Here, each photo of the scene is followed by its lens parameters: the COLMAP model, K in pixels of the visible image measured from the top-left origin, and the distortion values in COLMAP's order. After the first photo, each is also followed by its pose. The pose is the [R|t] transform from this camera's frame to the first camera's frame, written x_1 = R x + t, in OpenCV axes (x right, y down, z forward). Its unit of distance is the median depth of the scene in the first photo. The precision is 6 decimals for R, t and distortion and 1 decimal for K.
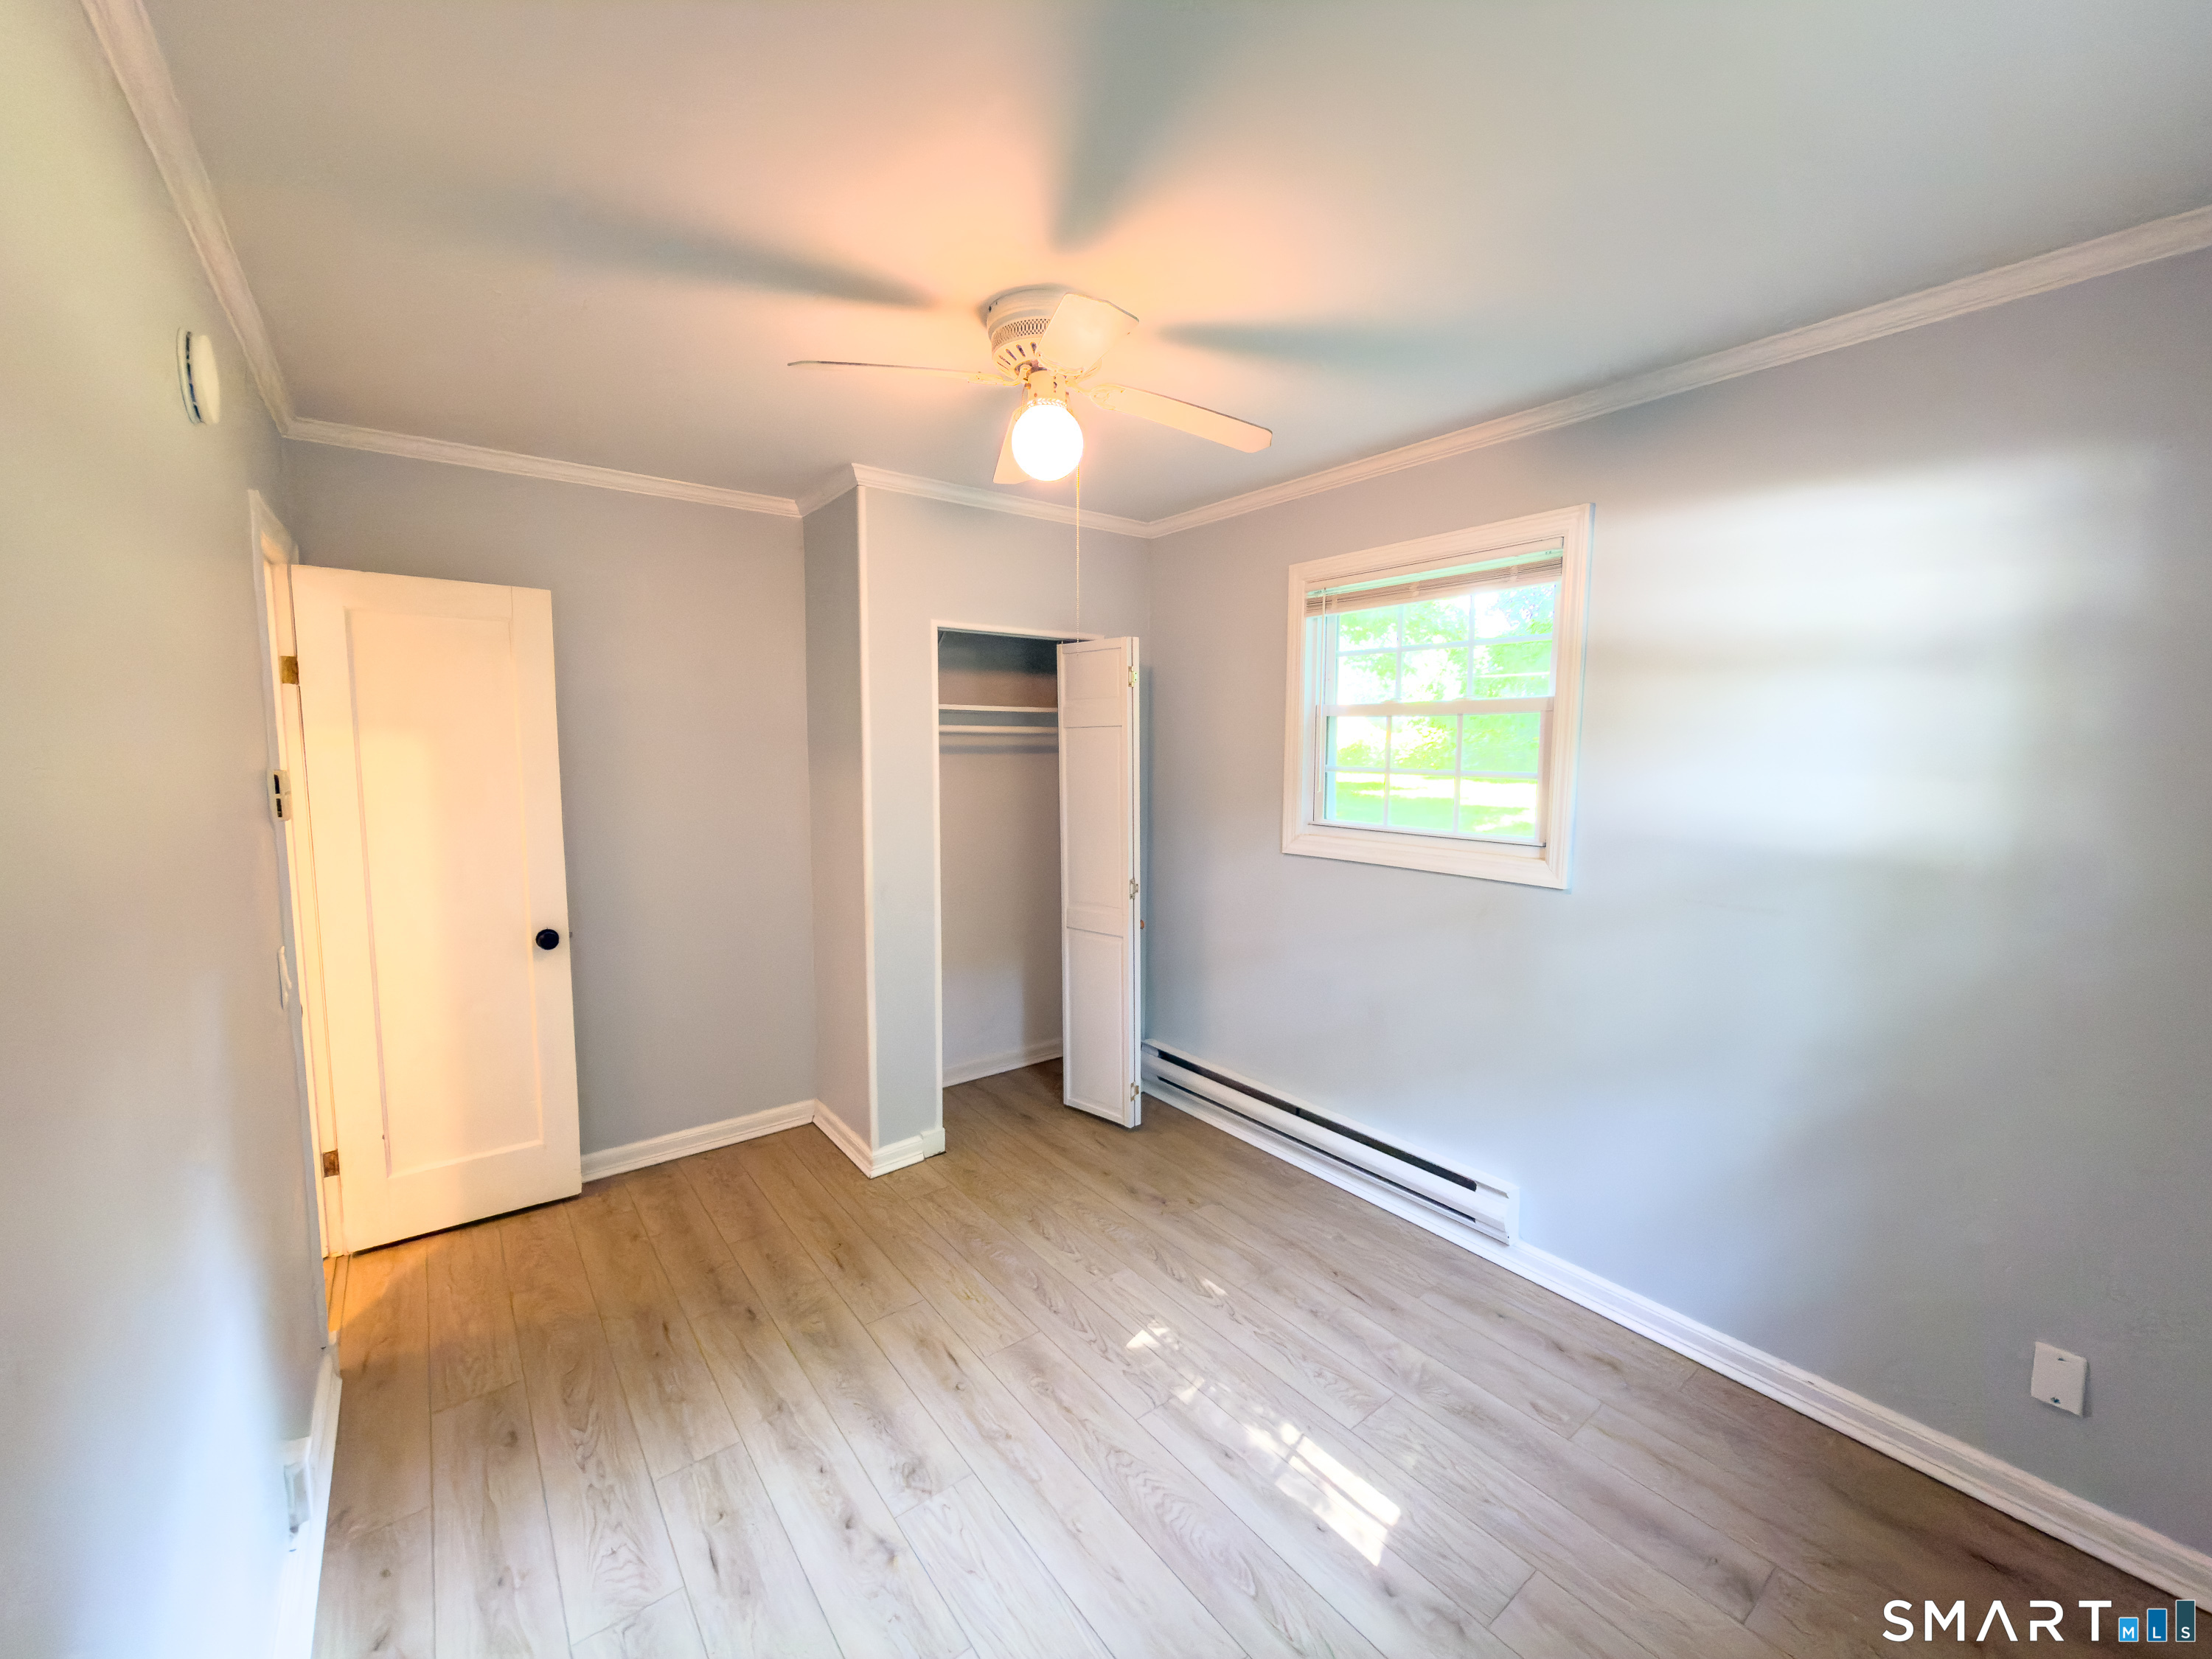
lens RADIAL K [[878.1, 0, 1106.4], [0, 878.1, 812.1], [0, 0, 1]] dist [-0.000458, 0.000574]
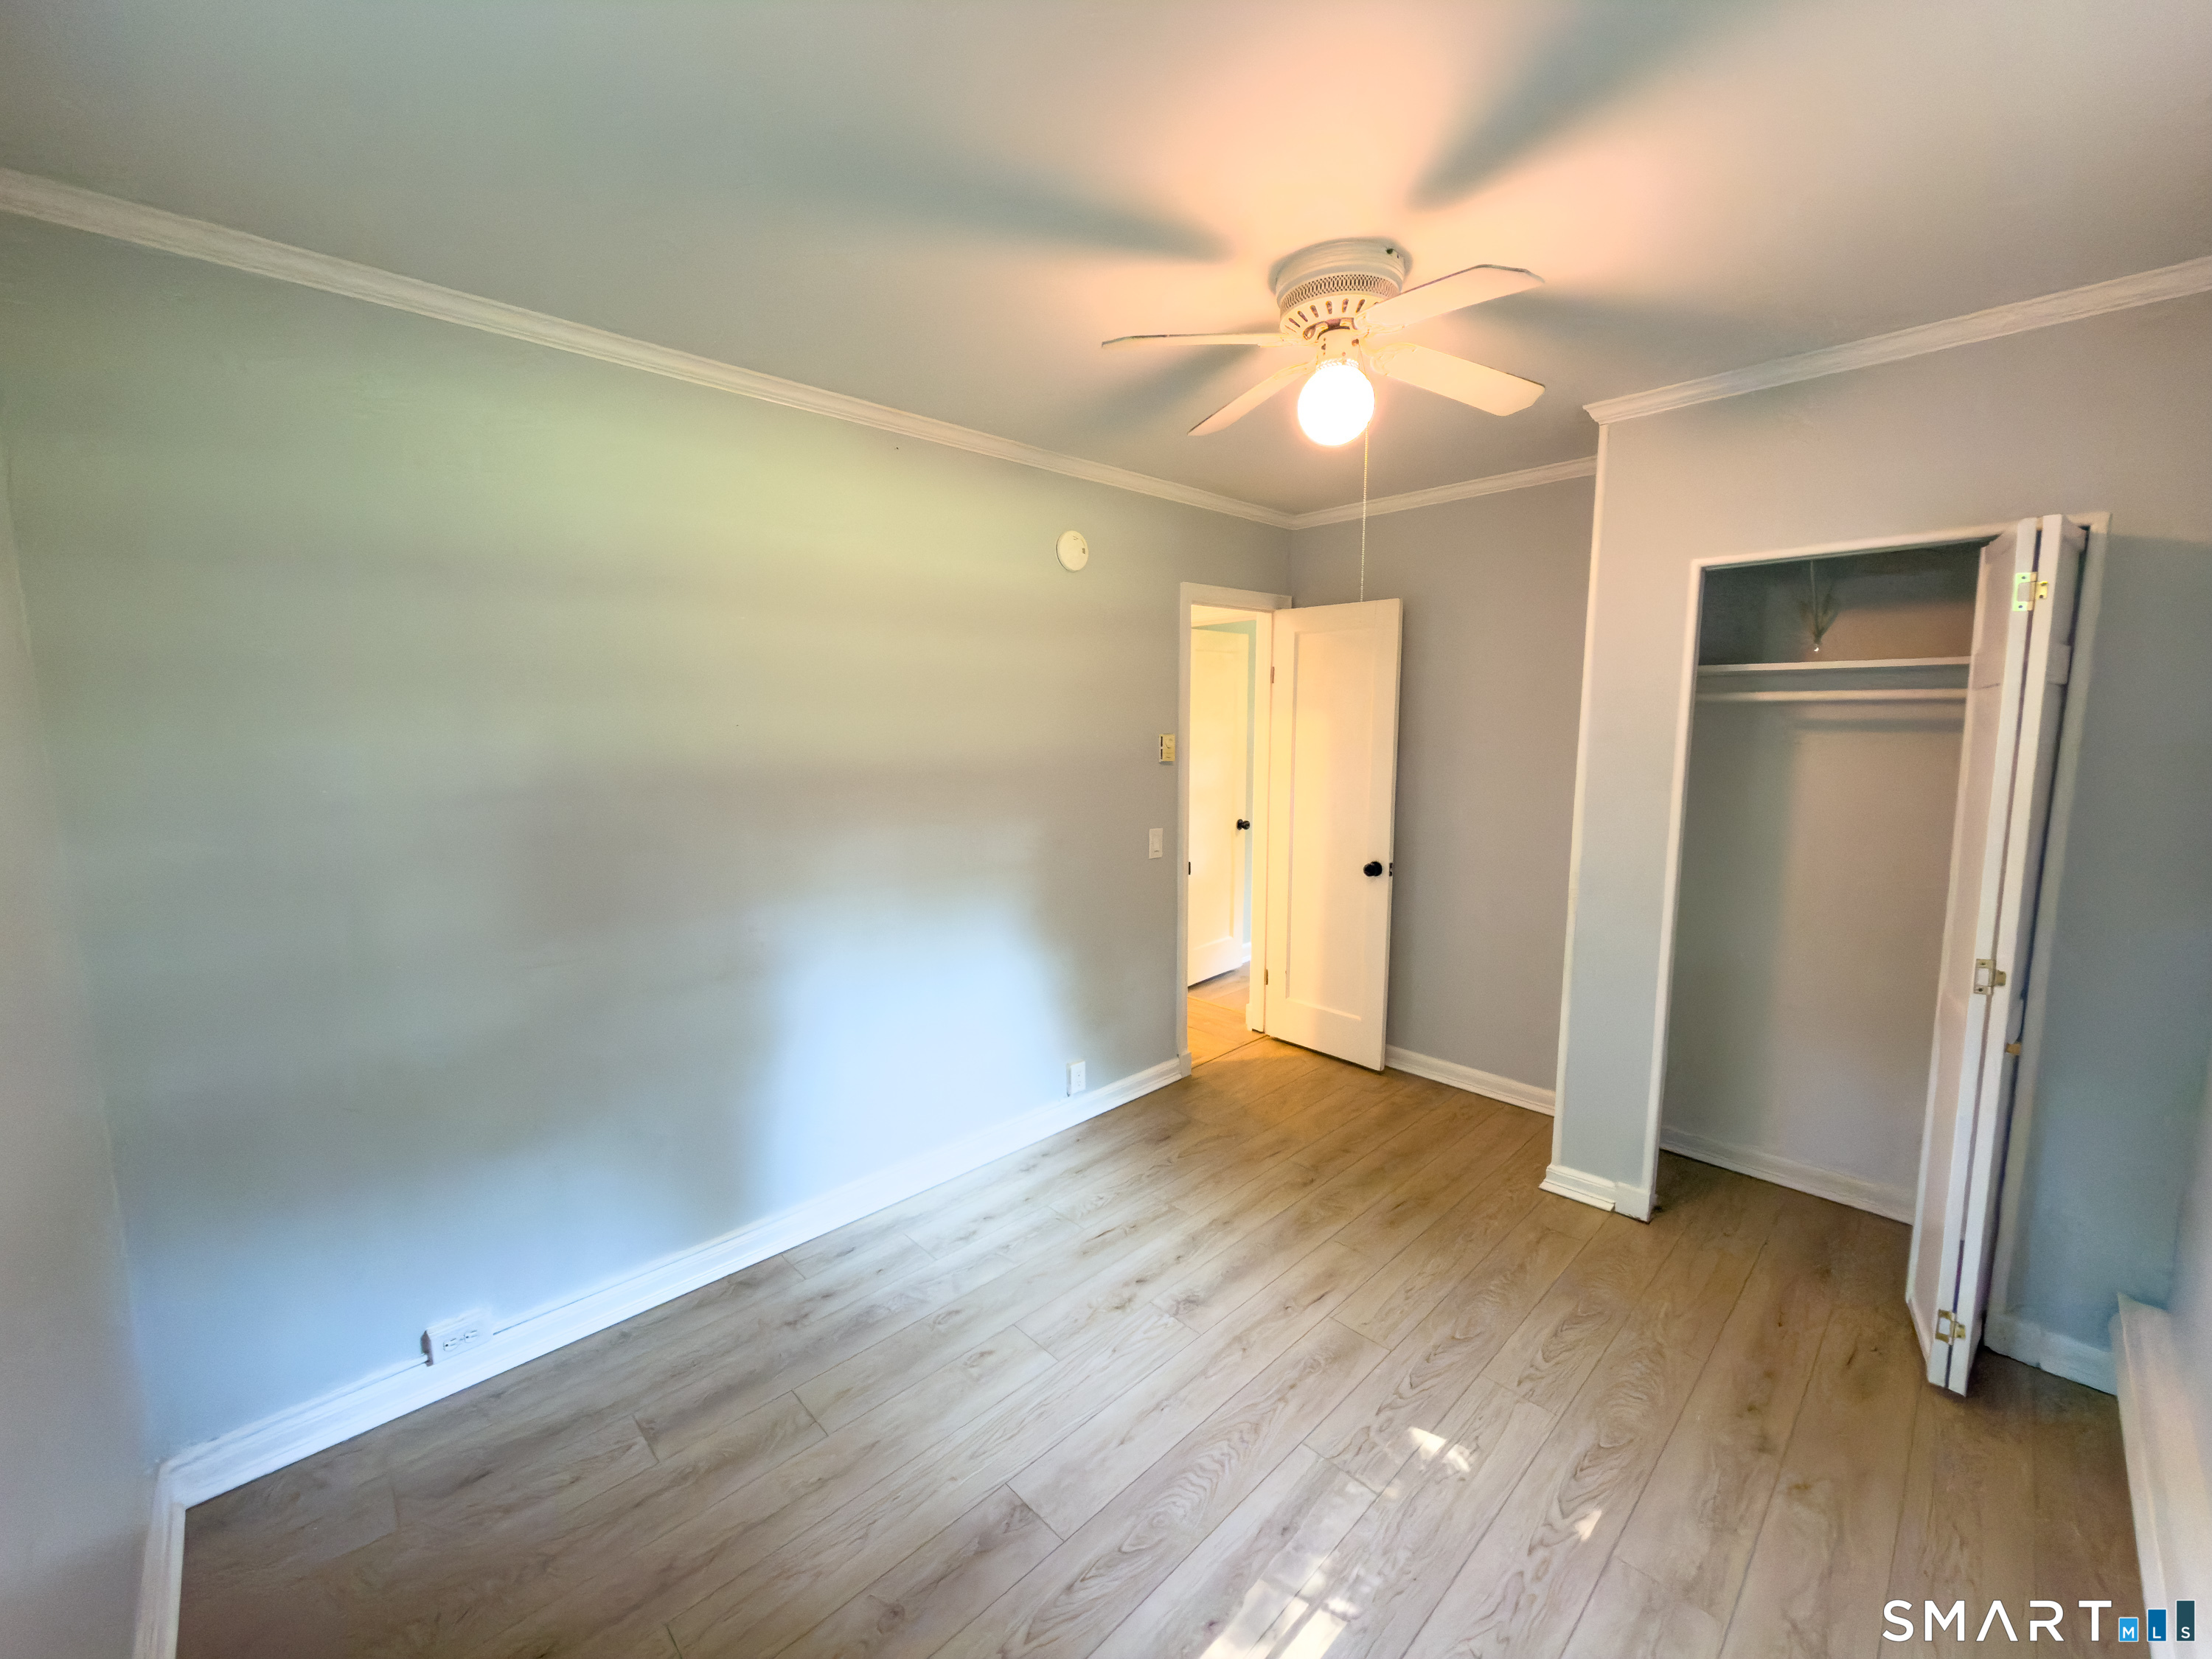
lens RADIAL K [[878.1, 0, 1109.7], [0, 878.1, 818.9], [0, 0, 1]] dist [-0.000458, 0.000574]
pose [[0.106694, 0.109541, -0.988239, 0.732098], [-0.072590, 0.992119, 0.102134, -0.042077], [0.991639, 0.060840, 0.113805, 0.548469]]
